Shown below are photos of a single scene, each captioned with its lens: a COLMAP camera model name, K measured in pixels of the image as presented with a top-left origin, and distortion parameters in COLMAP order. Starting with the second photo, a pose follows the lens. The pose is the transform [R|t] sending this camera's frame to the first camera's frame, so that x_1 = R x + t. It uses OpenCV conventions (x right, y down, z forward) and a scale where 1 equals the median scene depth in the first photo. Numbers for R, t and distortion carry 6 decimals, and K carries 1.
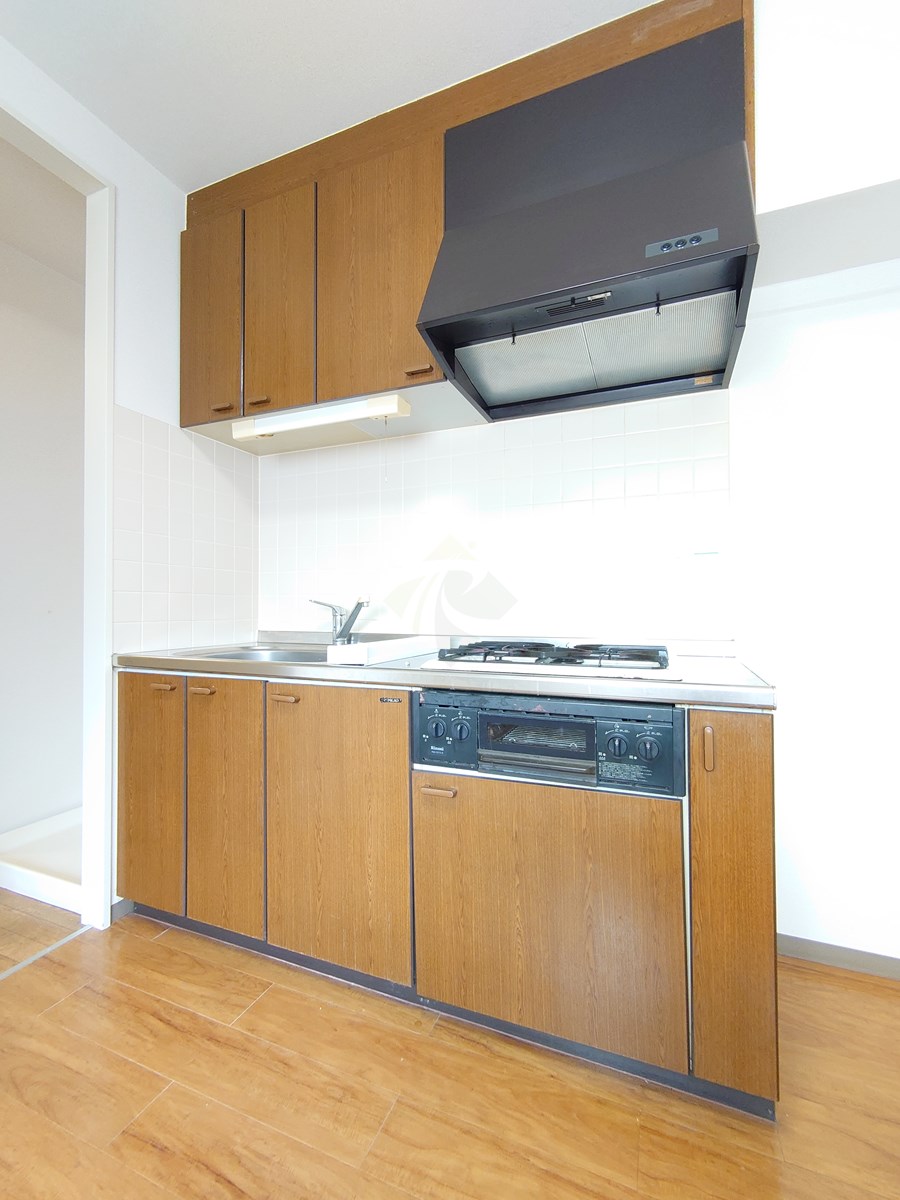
lens RADIAL K [[519.5, 0, 452.2], [0, 519.5, 602.5], [0, 0, 1]] dist [0.003556, -0.000467]
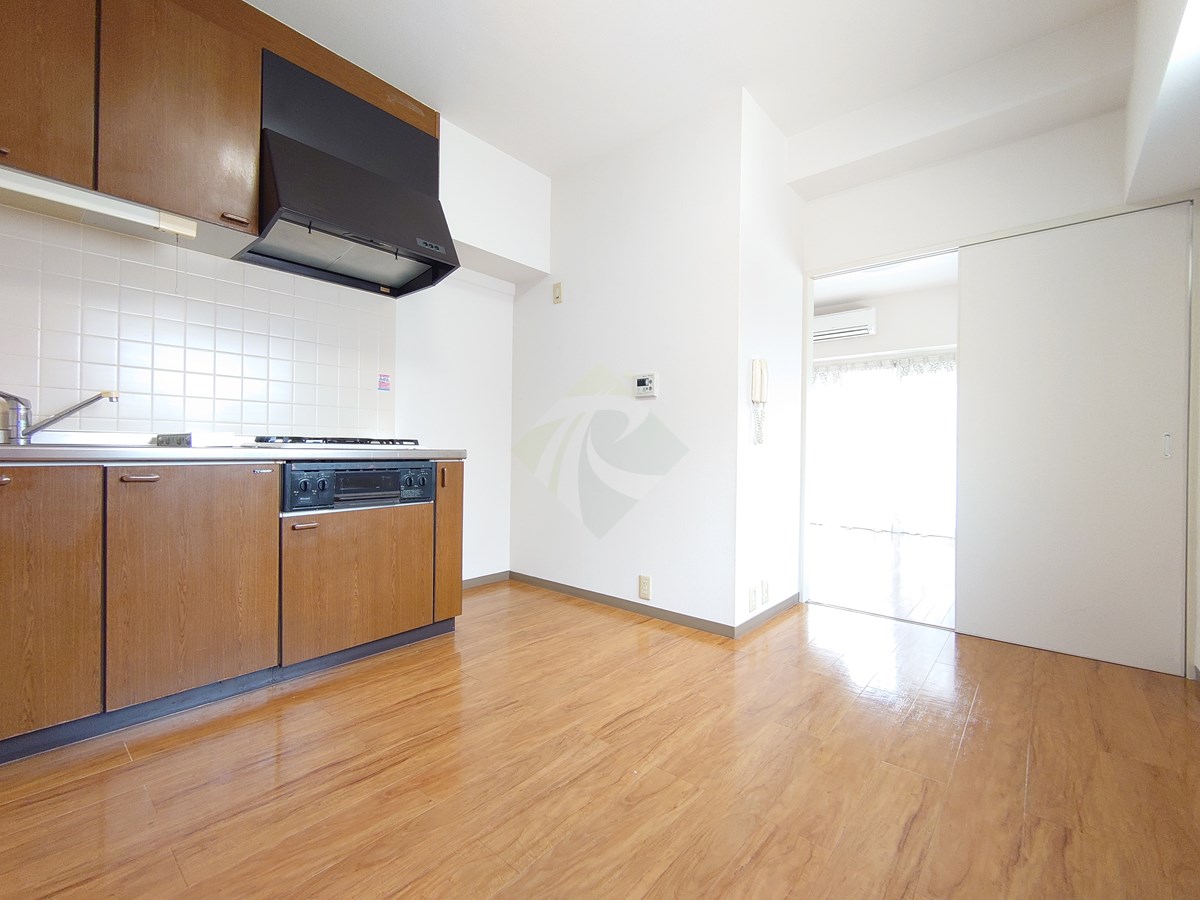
lens RADIAL K [[519.5, 0, 596.0], [0, 519.5, 452.9], [0, 0, 1]] dist [0.003556, -0.000467]
pose [[0.322156, -0.000953, 0.946686, -1.208806], [-0.025940, 0.999615, 0.009833, 0.107090], [-0.946331, -0.027724, 0.322008, -0.311510]]
